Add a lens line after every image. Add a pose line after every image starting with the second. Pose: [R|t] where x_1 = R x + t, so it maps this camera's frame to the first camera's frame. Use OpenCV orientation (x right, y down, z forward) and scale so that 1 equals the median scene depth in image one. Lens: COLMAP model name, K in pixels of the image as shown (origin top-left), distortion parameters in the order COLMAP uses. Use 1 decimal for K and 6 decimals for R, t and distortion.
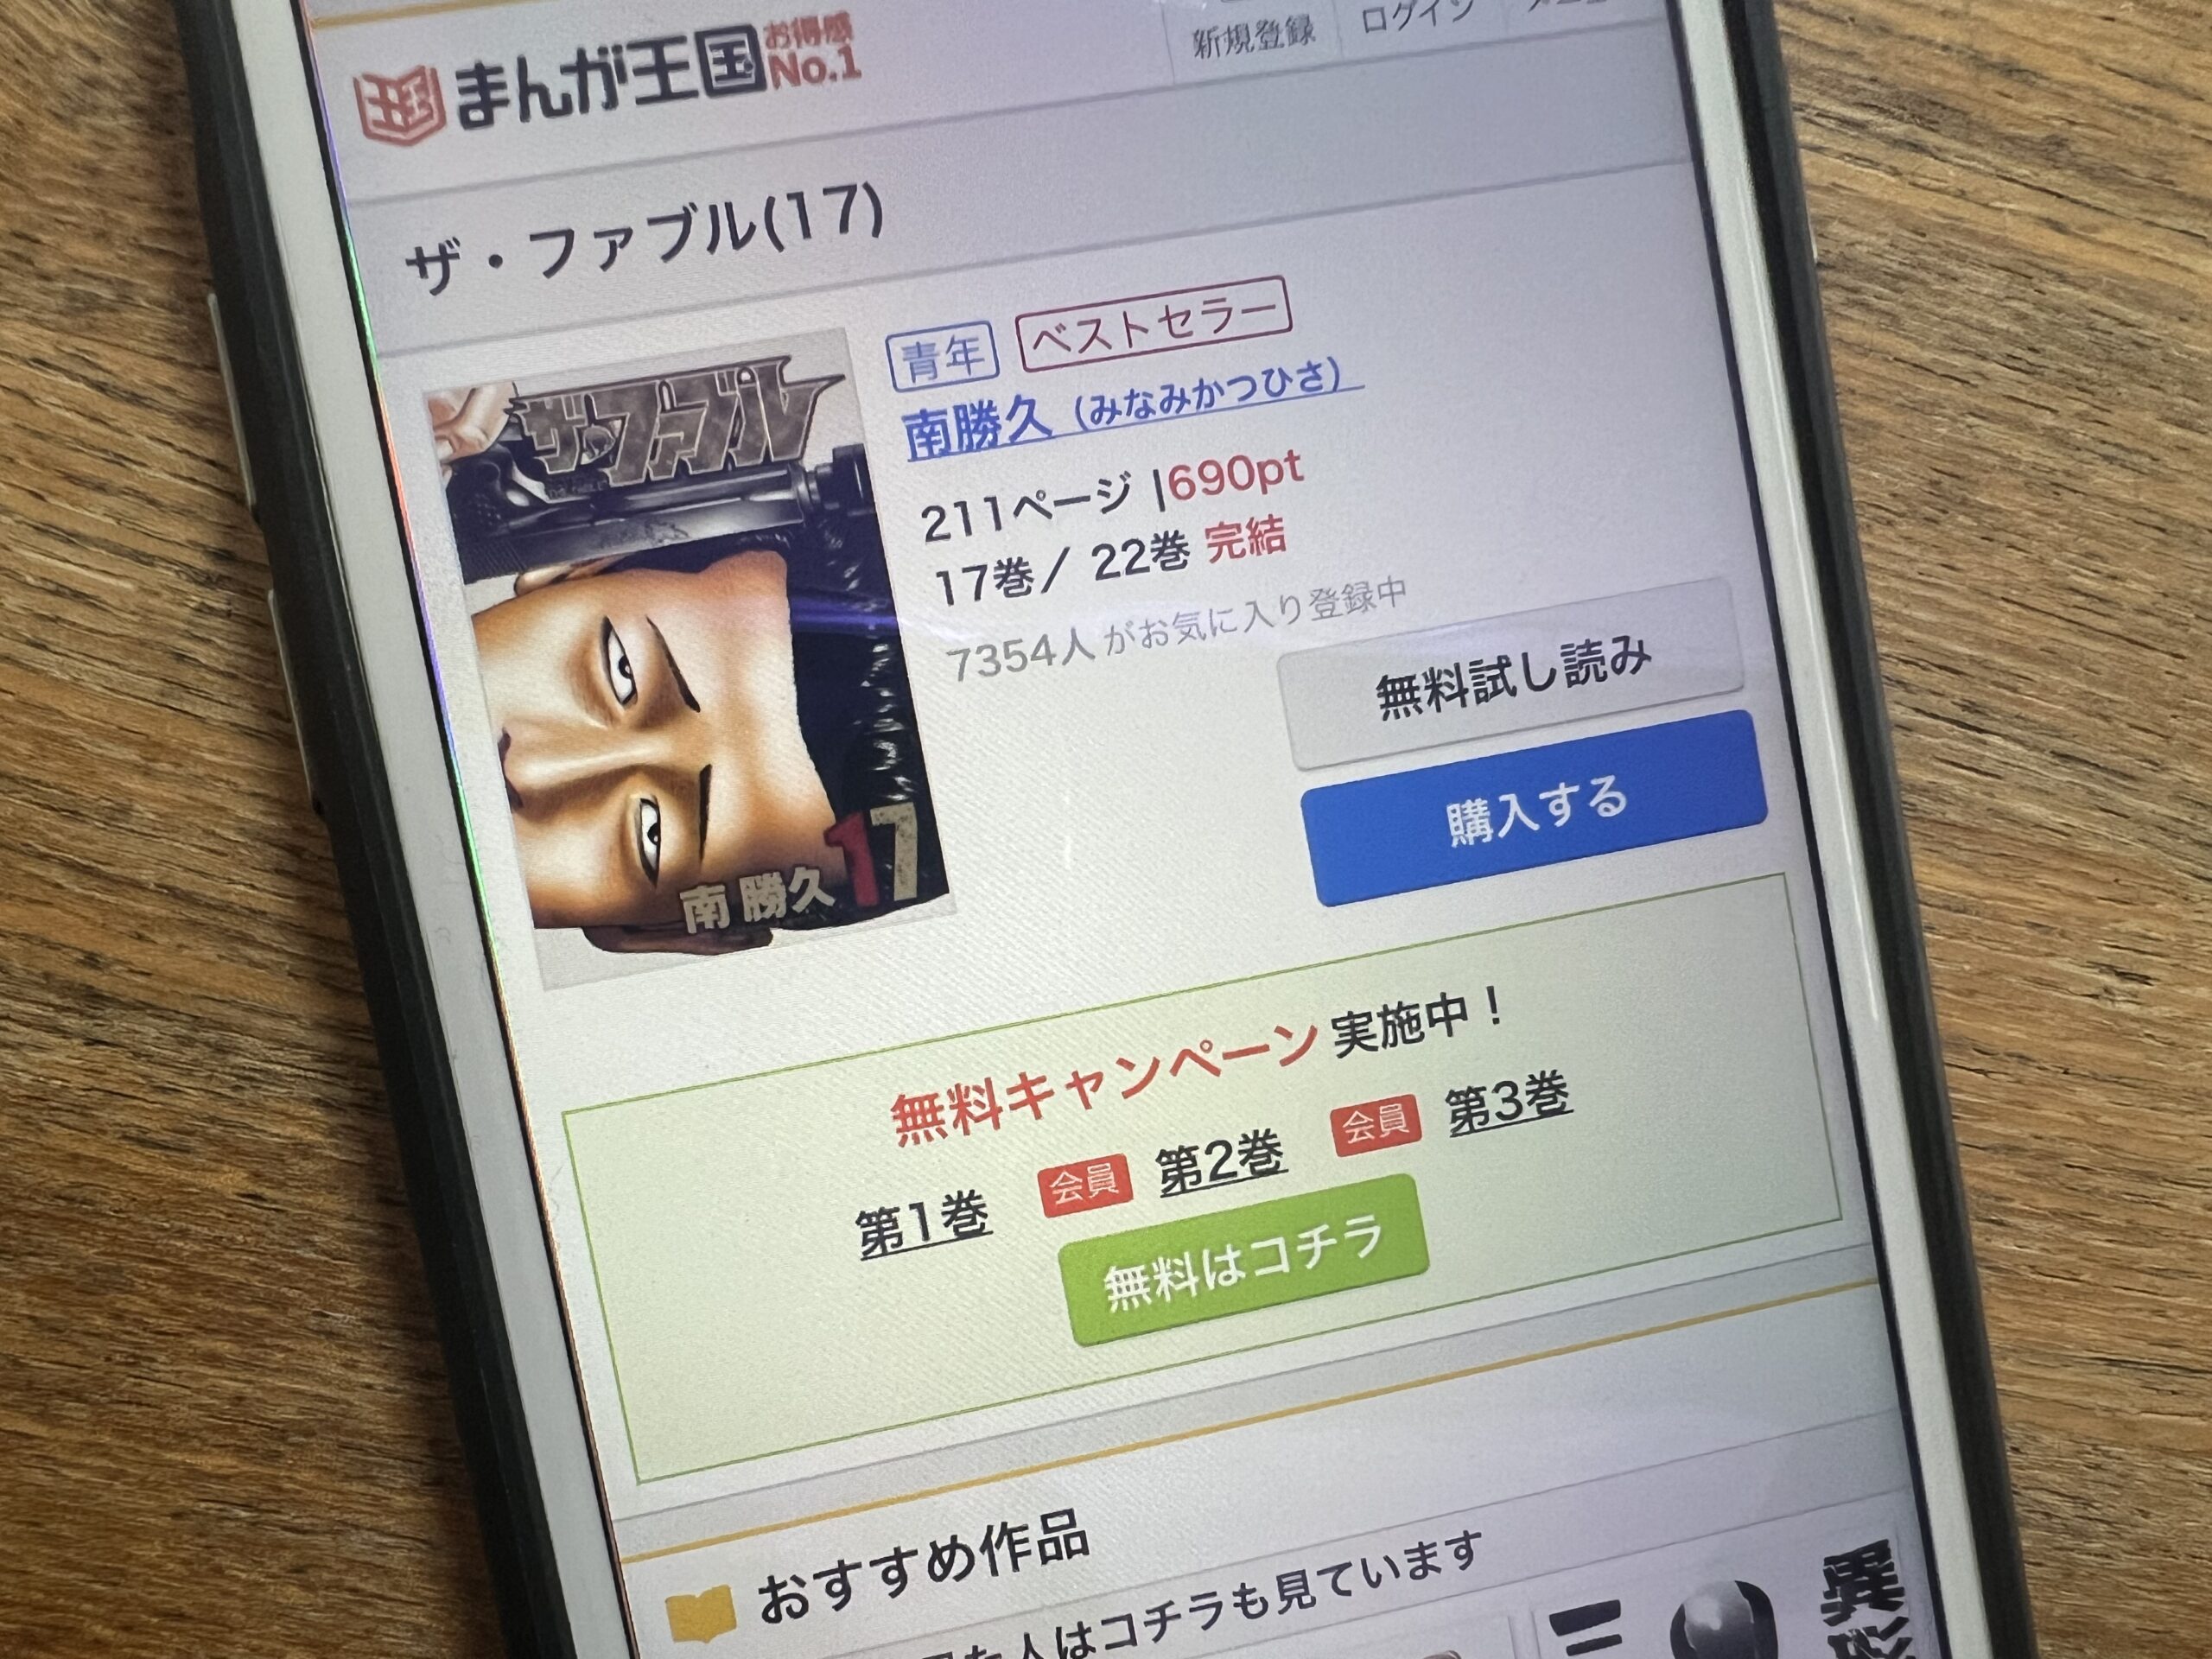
lens RADIAL K [[1687.7, 0, 974.7], [0, 1687.7, 1018.2], [0, 0, 1]] dist [-0.001467, -0.001887]
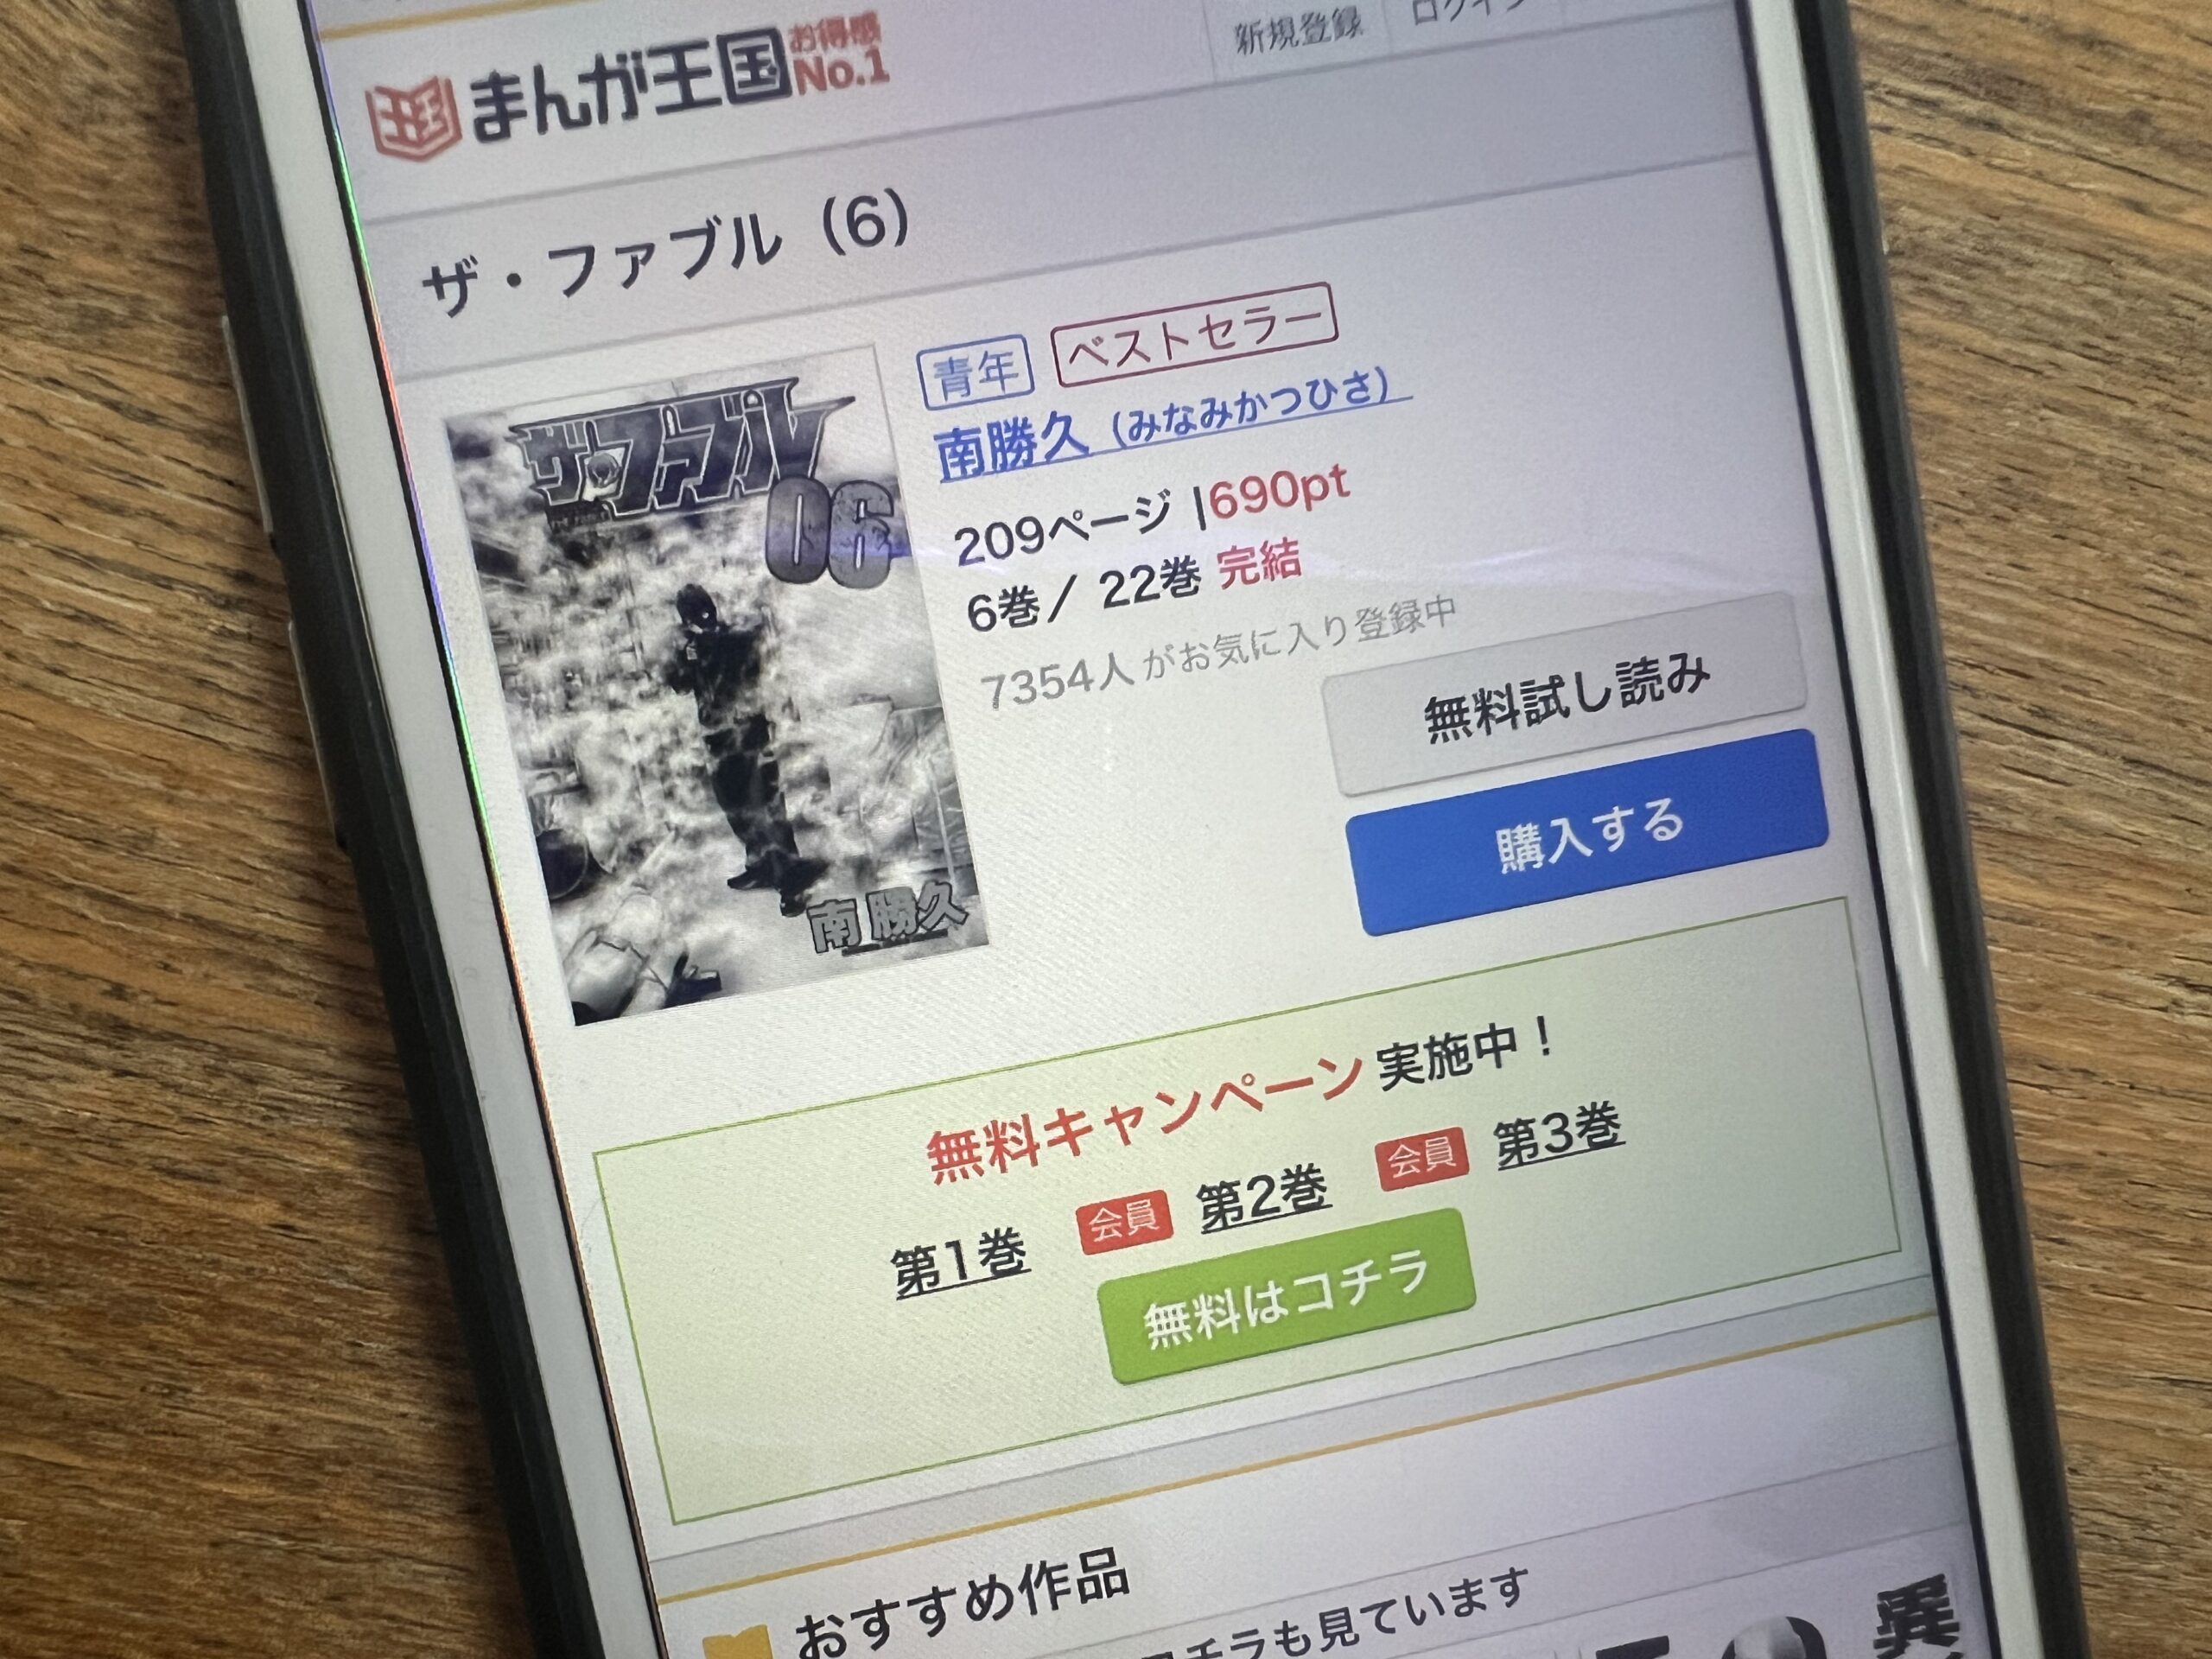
lens RADIAL K [[1687.7, 0, 981.0], [0, 1687.7, 1016.4], [0, 0, 1]] dist [-0.001467, -0.001887]
pose [[0.999846, -0.003984, -0.017082, -0.000828], [0.004523, 0.999489, 0.031654, -0.051550], [0.016947, -0.031726, 0.999353, 0.020473]]
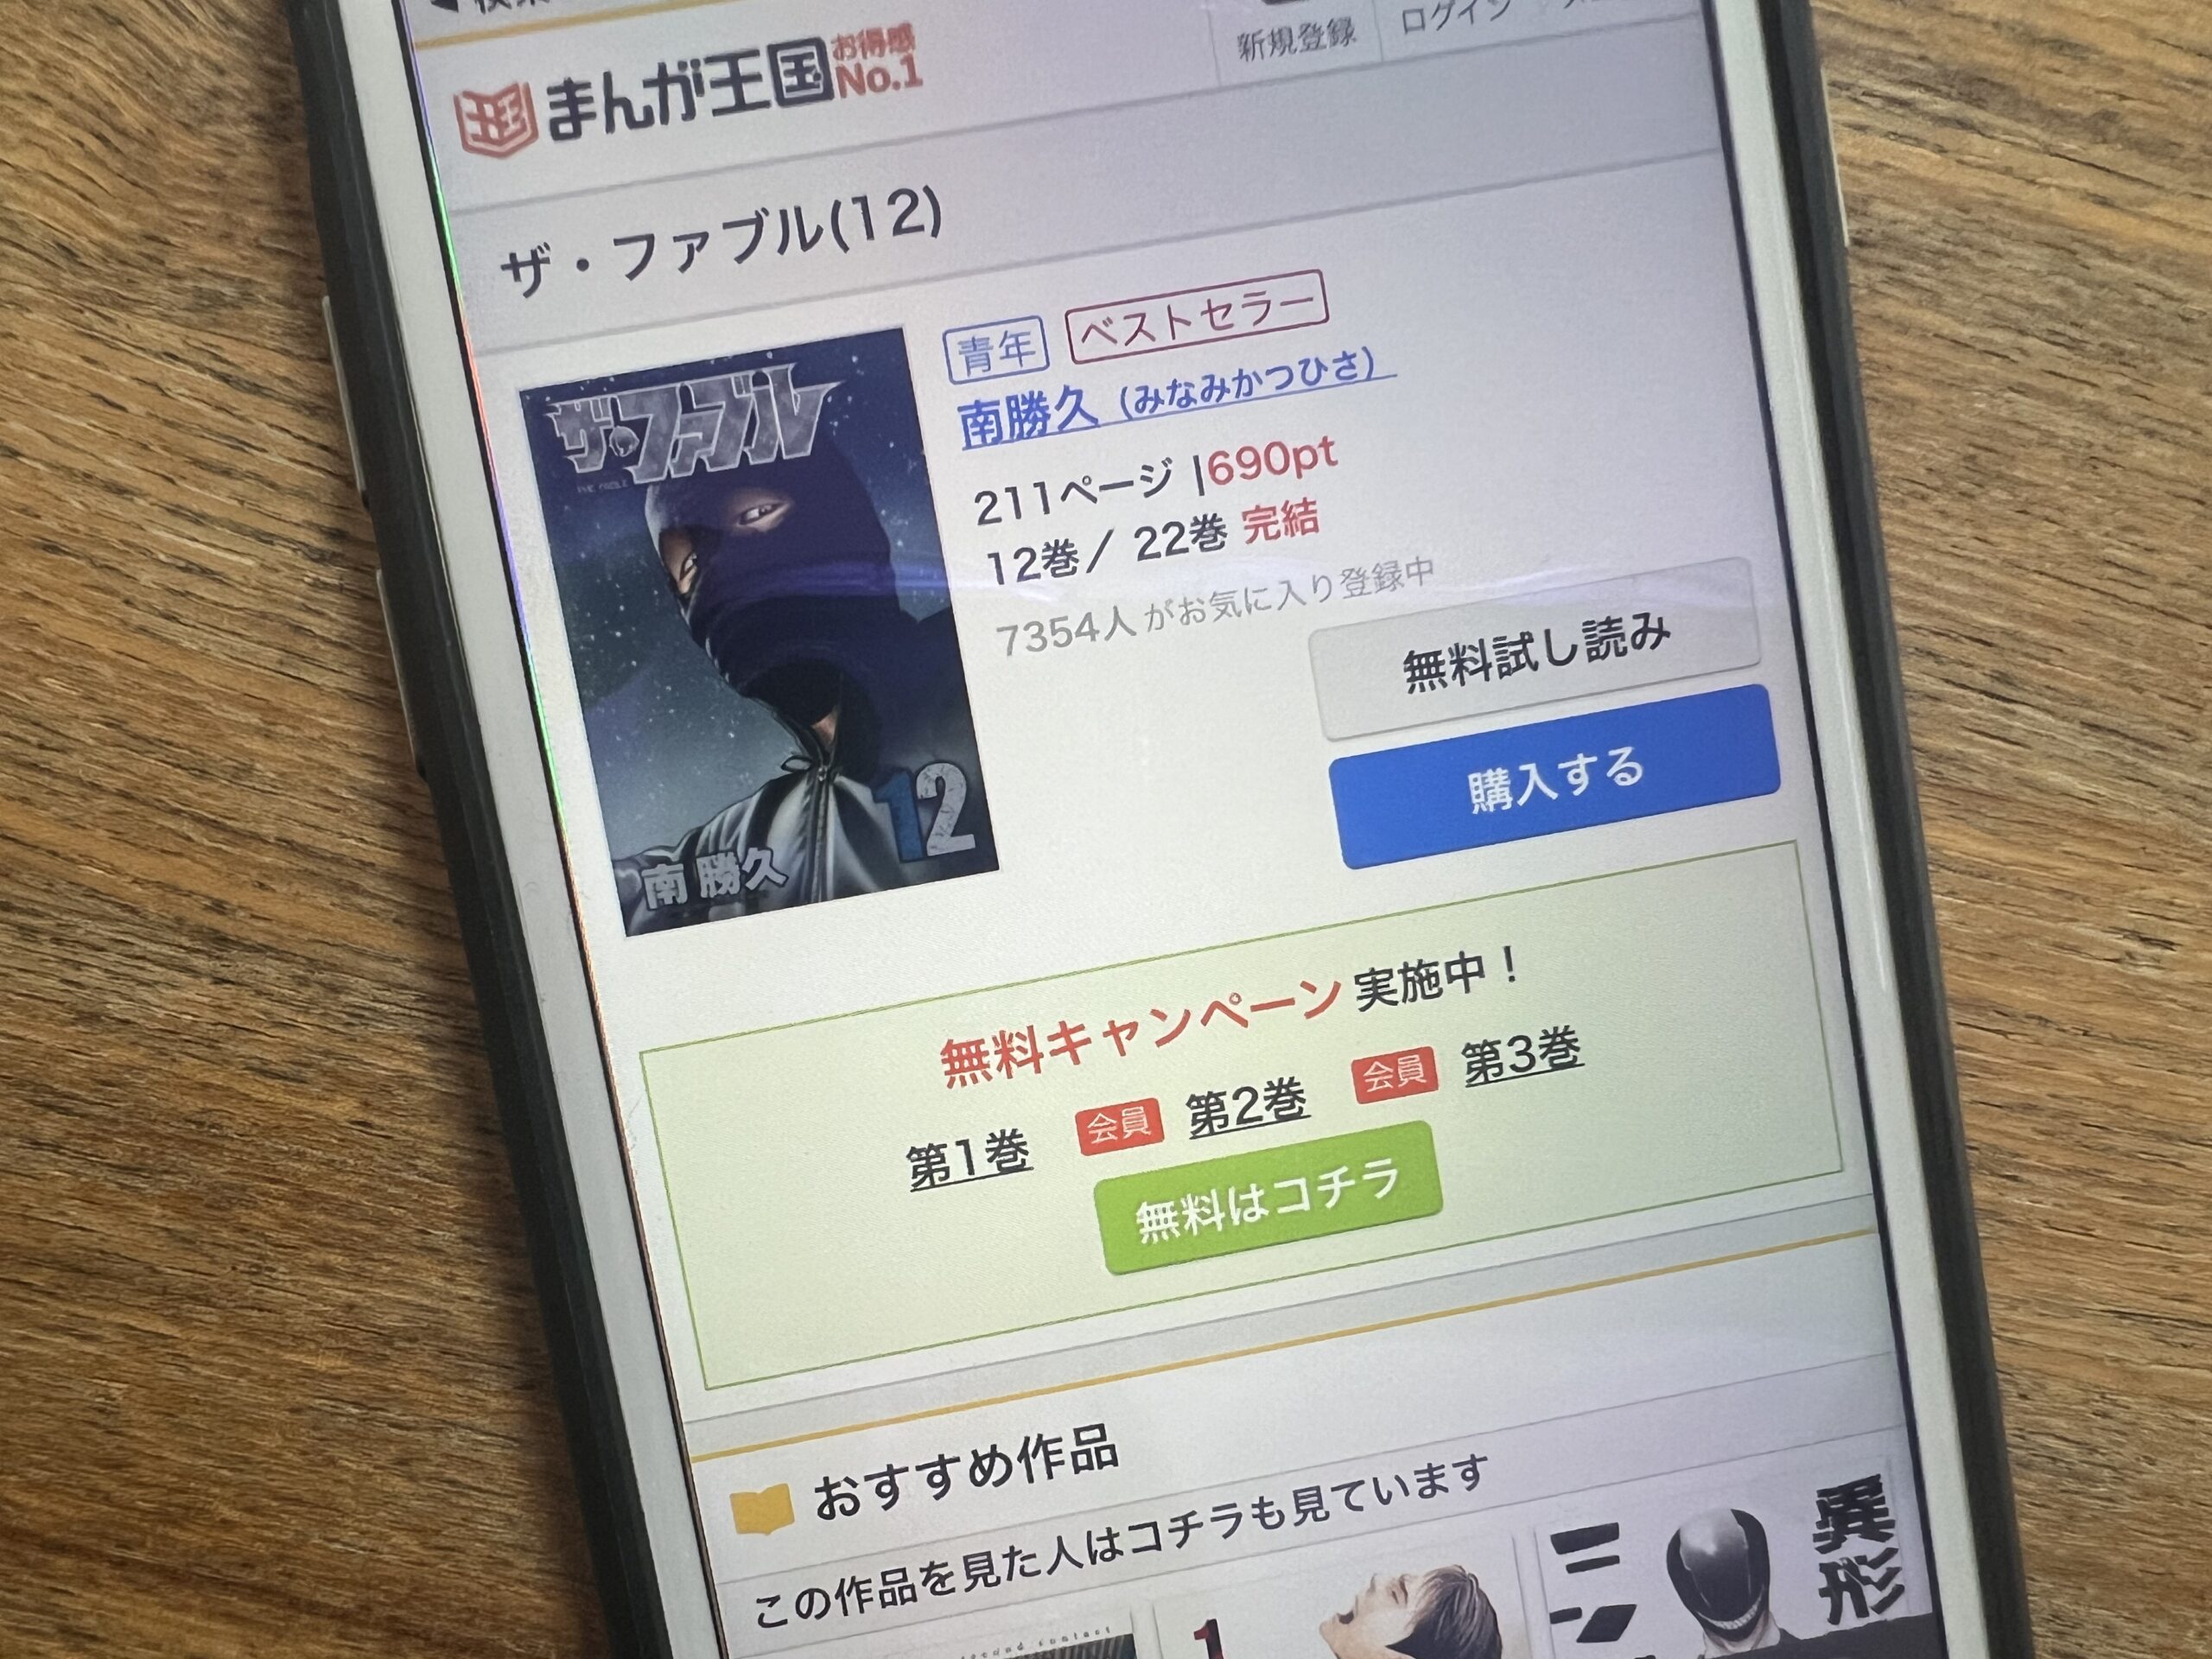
lens RADIAL K [[1687.7, 0, 979.4], [0, 1687.7, 1016.4], [0, 0, 1]] dist [-0.001467, -0.001887]
pose [[0.998566, 0.014070, -0.051647, 0.030405], [-0.012315, 0.999341, 0.034139, -0.006887], [0.052093, -0.033454, 0.998082, -0.076865]]
